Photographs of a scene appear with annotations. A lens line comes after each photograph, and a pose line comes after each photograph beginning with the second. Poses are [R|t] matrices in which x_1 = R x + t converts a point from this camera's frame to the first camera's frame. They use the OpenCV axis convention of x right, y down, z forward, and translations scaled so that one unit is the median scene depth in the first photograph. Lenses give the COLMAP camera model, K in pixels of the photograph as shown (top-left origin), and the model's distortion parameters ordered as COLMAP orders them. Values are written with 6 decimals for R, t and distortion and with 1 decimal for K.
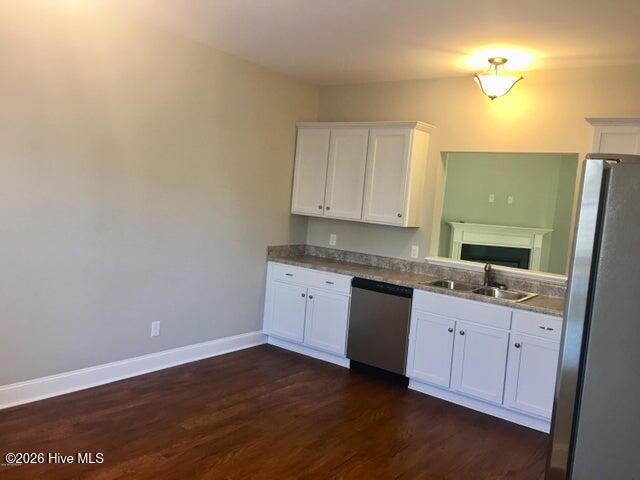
lens RADIAL K [[536.5, 0, 302.3], [0, 536.5, 223.0], [0, 0, 1]] dist [0.053505, -0.022816]
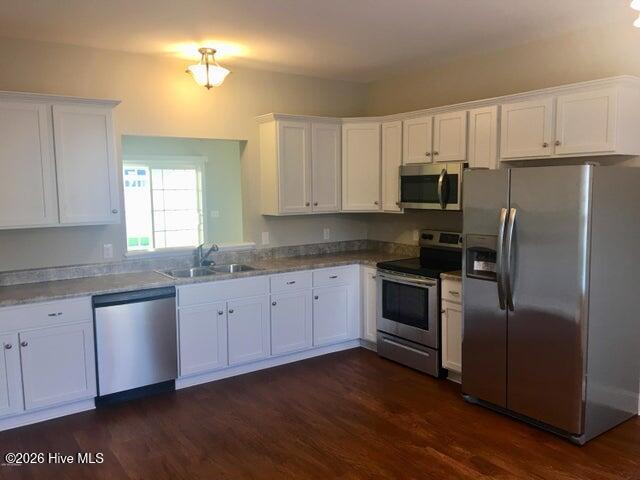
lens RADIAL K [[536.5, 0, 319.7], [0, 536.5, 235.7], [0, 0, 1]] dist [0.053505, -0.022816]
pose [[0.295917, -0.167751, 0.940368, -0.634290], [0.096738, 0.984660, 0.145210, -0.081302], [-0.950302, 0.047999, 0.307606, 0.507151]]
